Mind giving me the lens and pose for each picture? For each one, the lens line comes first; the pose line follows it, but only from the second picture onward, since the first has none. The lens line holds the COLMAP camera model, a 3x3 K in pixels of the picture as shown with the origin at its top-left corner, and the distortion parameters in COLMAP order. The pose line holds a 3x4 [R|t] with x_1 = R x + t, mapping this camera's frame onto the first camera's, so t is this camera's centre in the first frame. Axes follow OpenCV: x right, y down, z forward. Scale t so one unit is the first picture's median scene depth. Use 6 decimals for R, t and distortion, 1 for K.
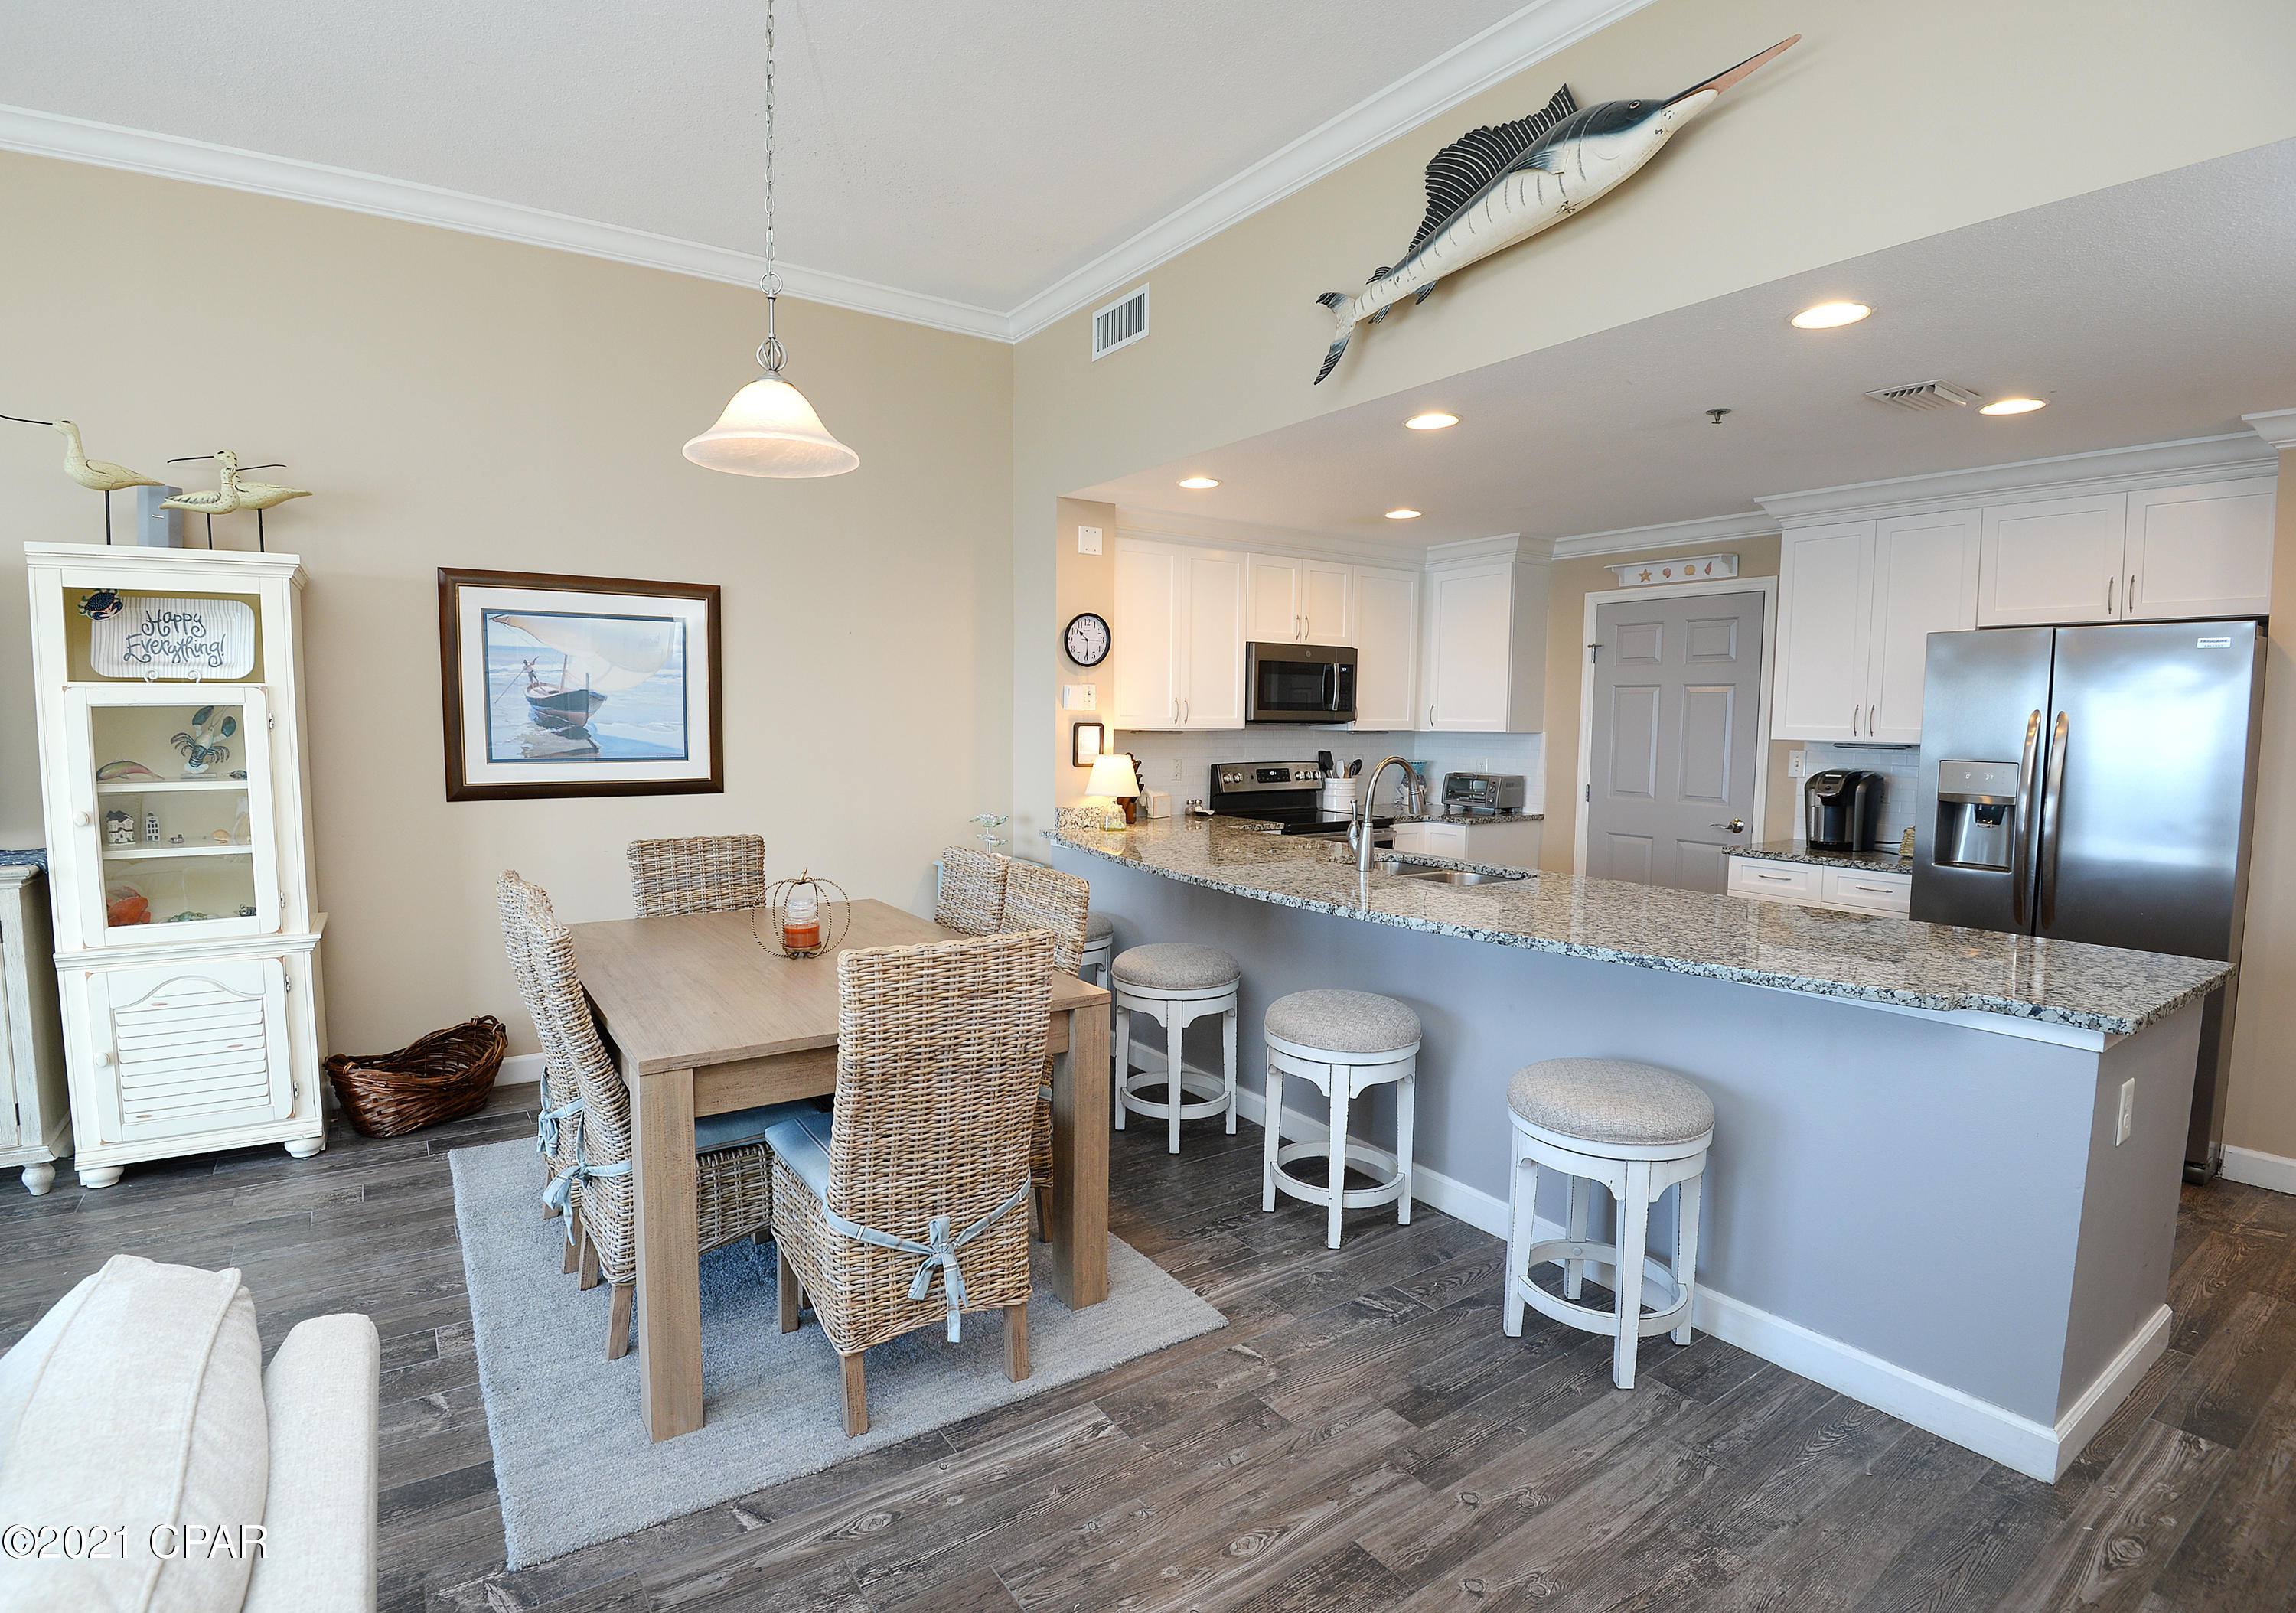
lens RADIAL K [[1125.7, 0, 1122.7], [0, 1125.7, 809.5], [0, 0, 1]] dist [-0.004208, -0.024276]
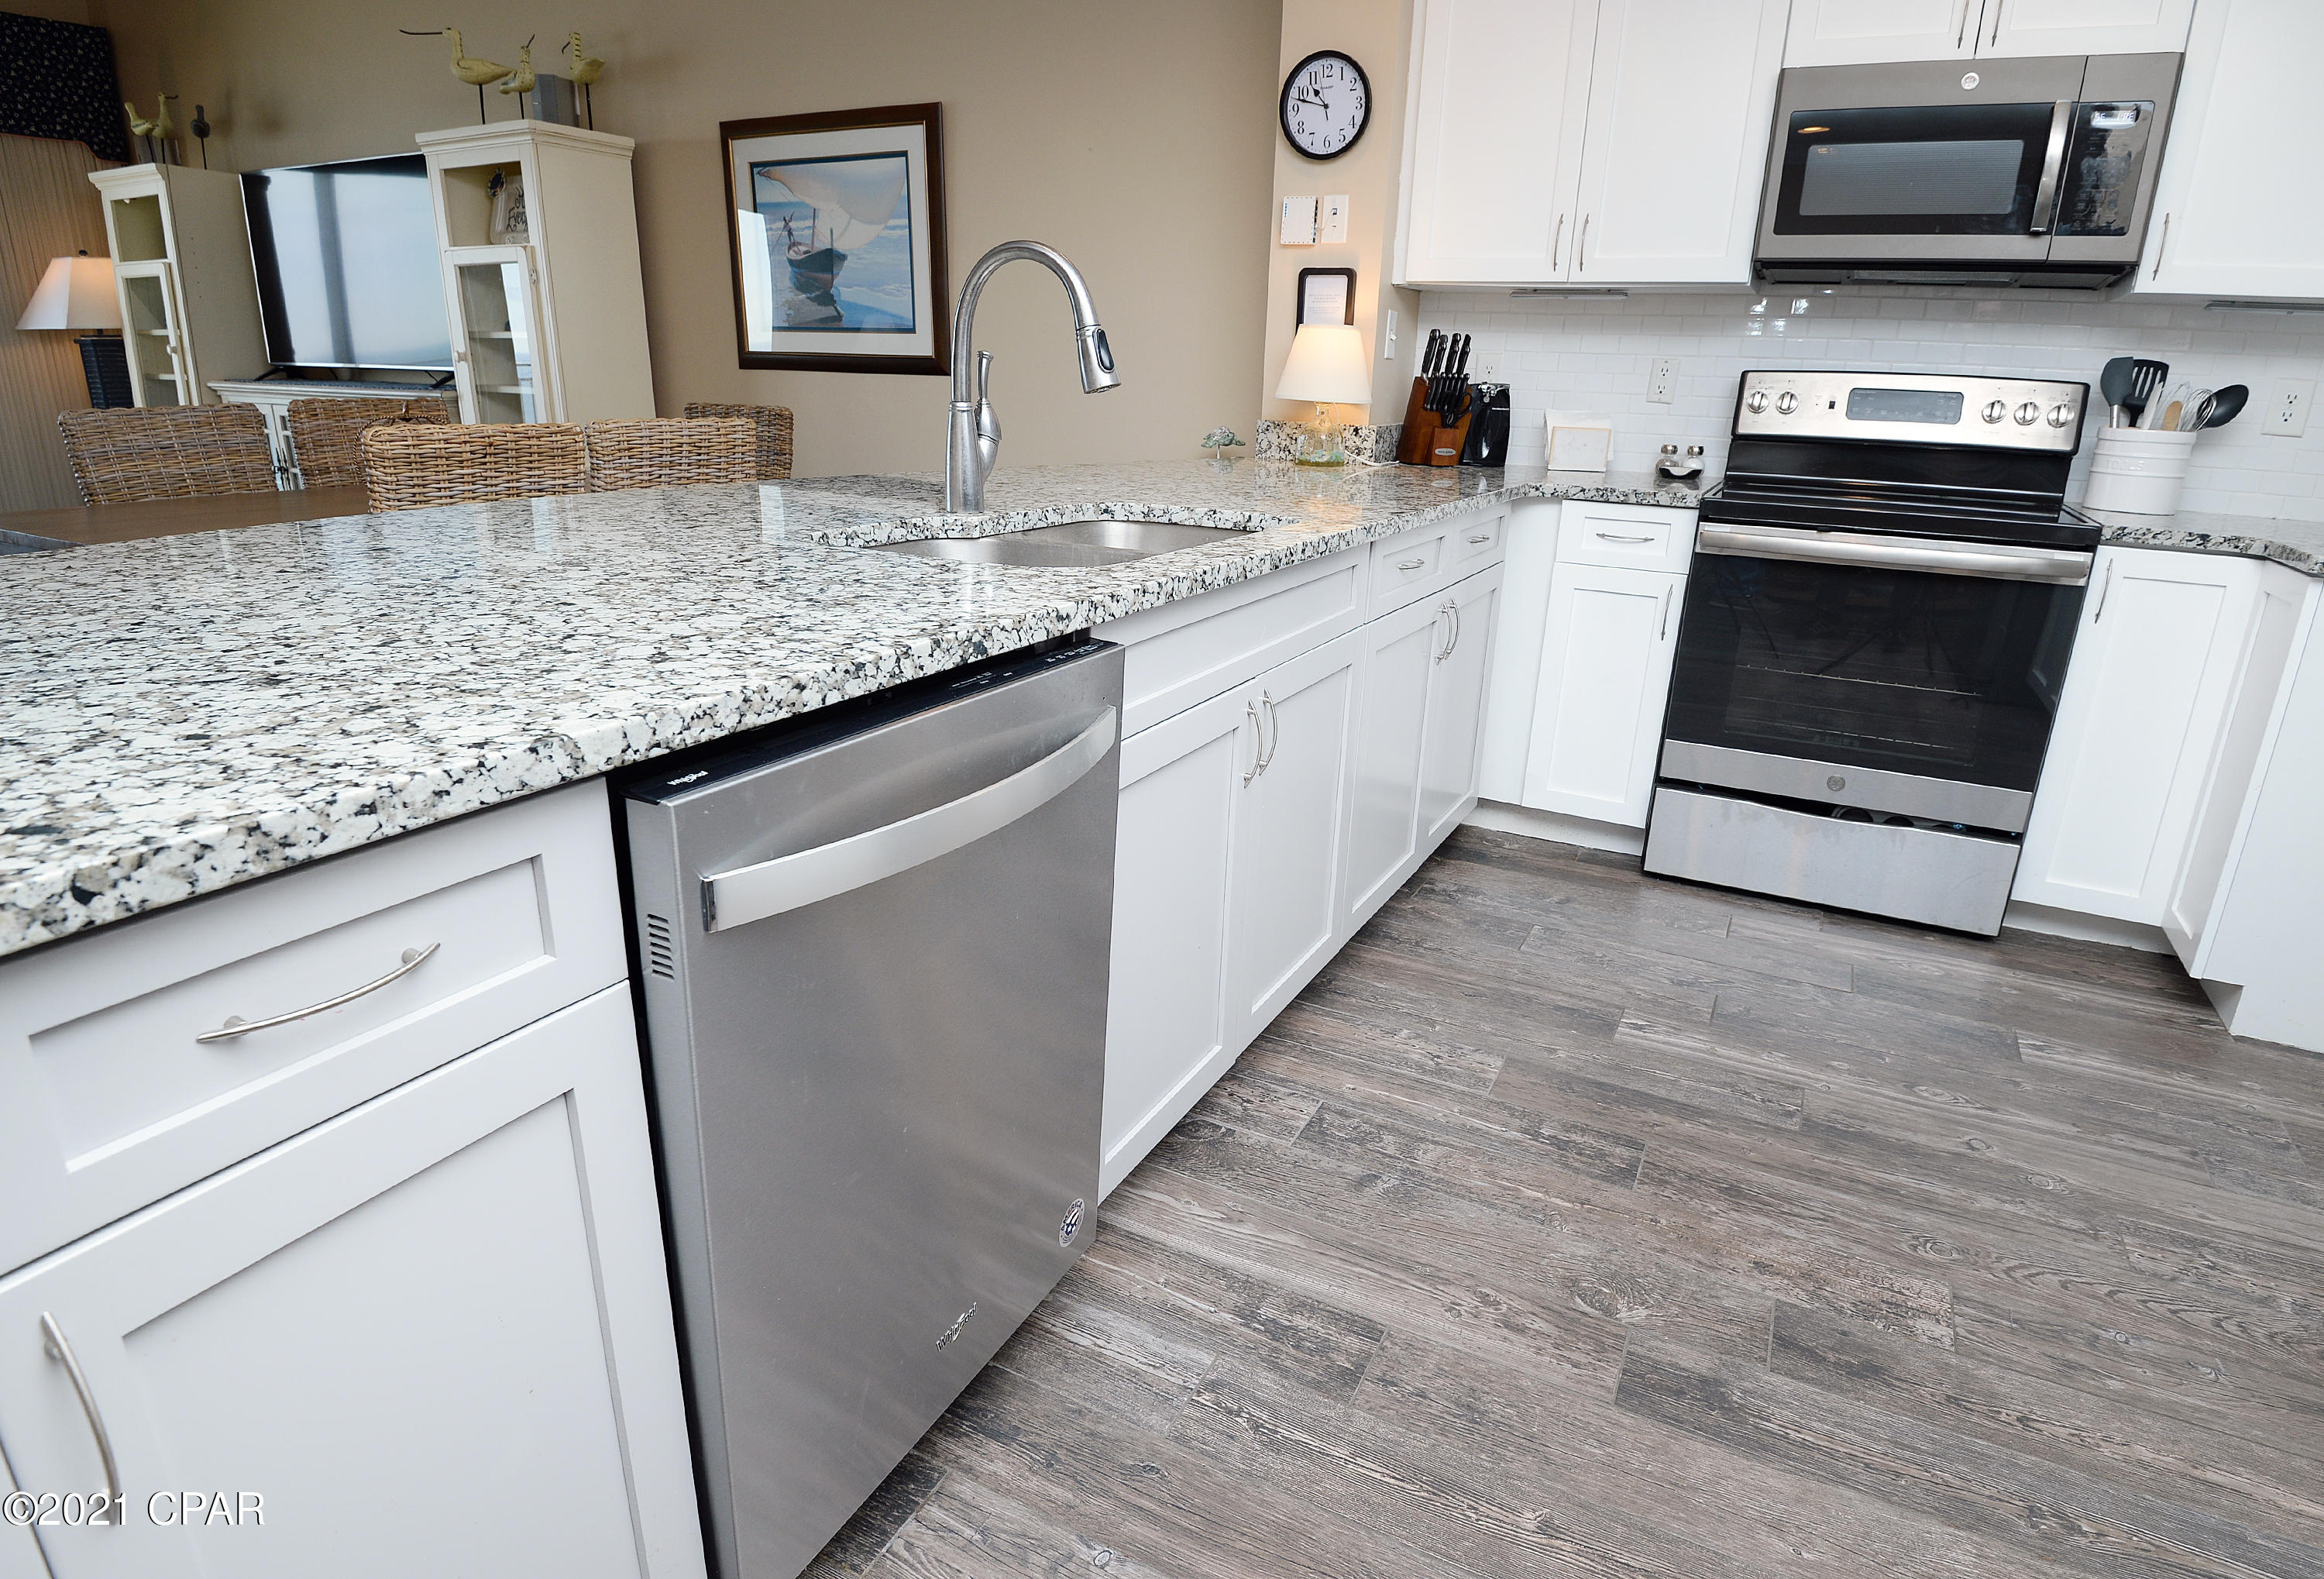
lens RADIAL K [[1257.3, 0, 1165.4], [0, 1257.3, 798.0], [0, 0, 1]] dist [0.002239, -0.033130]
pose [[0.471610, 0.288405, -0.833311, 0.652036], [-0.097311, 0.956253, 0.275881, 0.014038], [0.876422, -0.049018, 0.479043, 0.744358]]
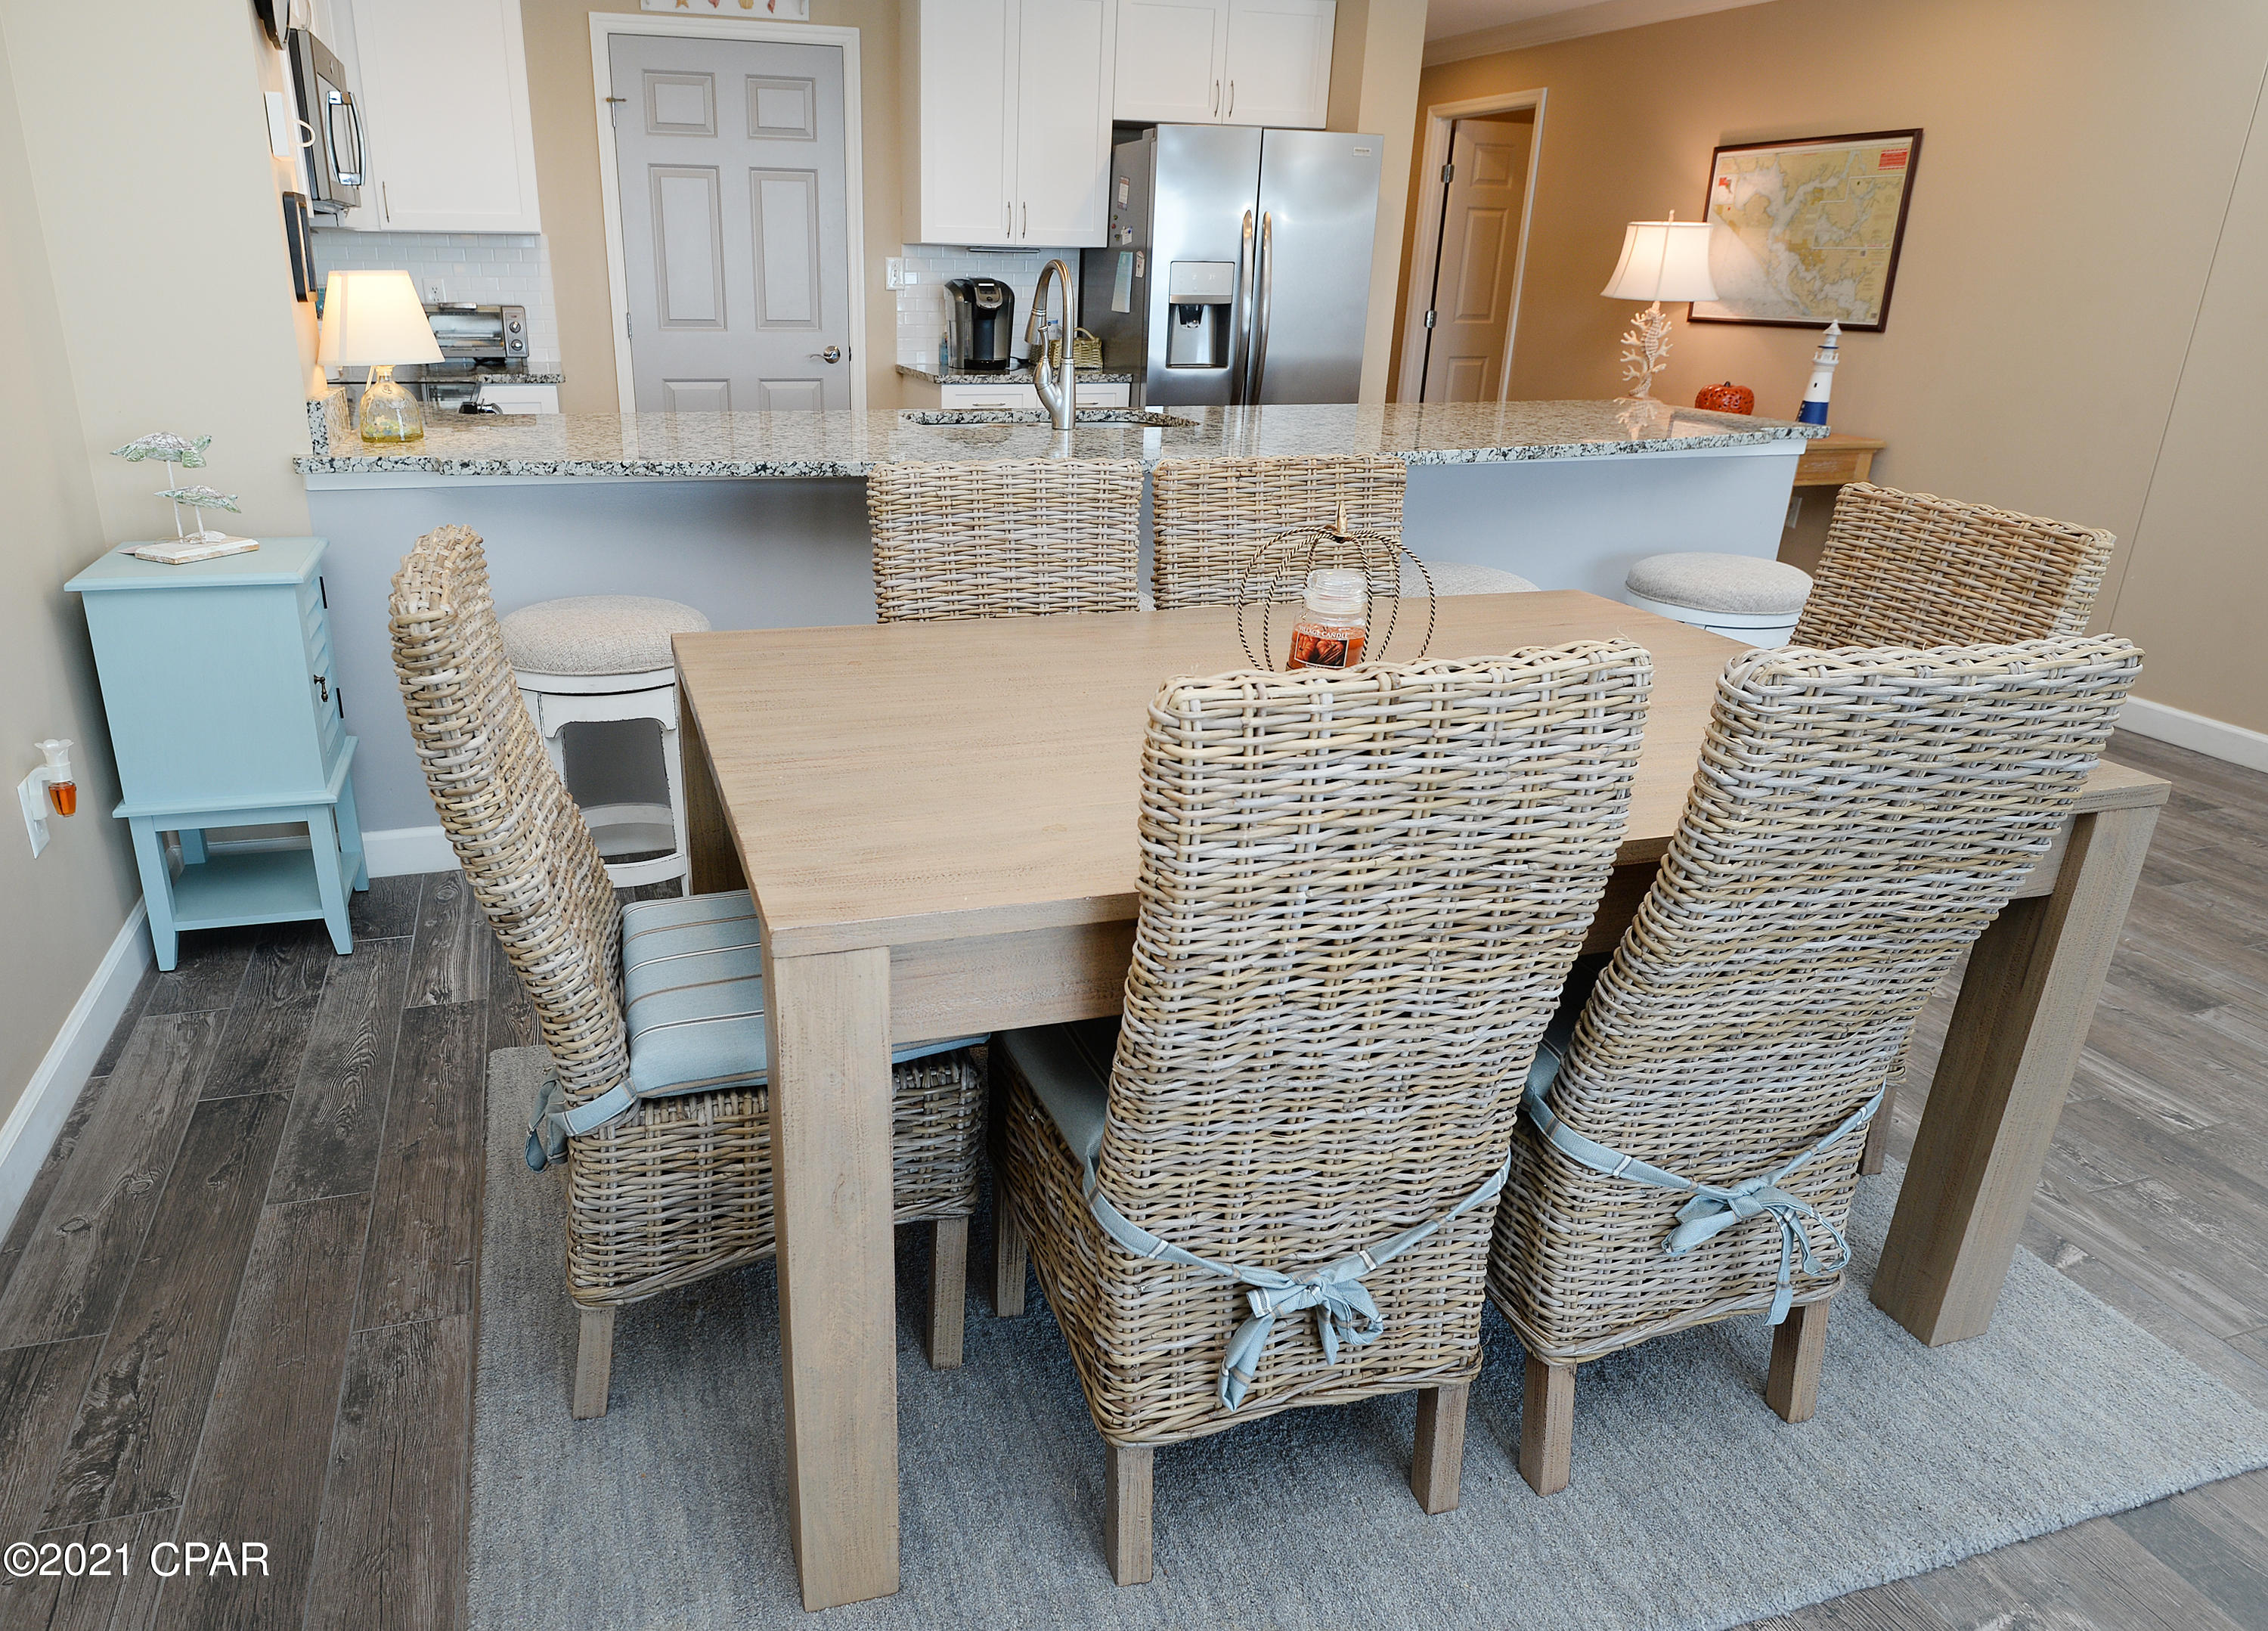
lens RADIAL K [[1457.3, 0, 1020.5], [0, 1457.3, 819.5], [0, 0, 1]] dist [0.030995, -0.055020]
pose [[0.279617, -0.349013, 0.894429, -0.661743], [0.065175, 0.936340, 0.344992, -0.034295], [-0.957897, -0.038171, 0.284564, 0.676876]]
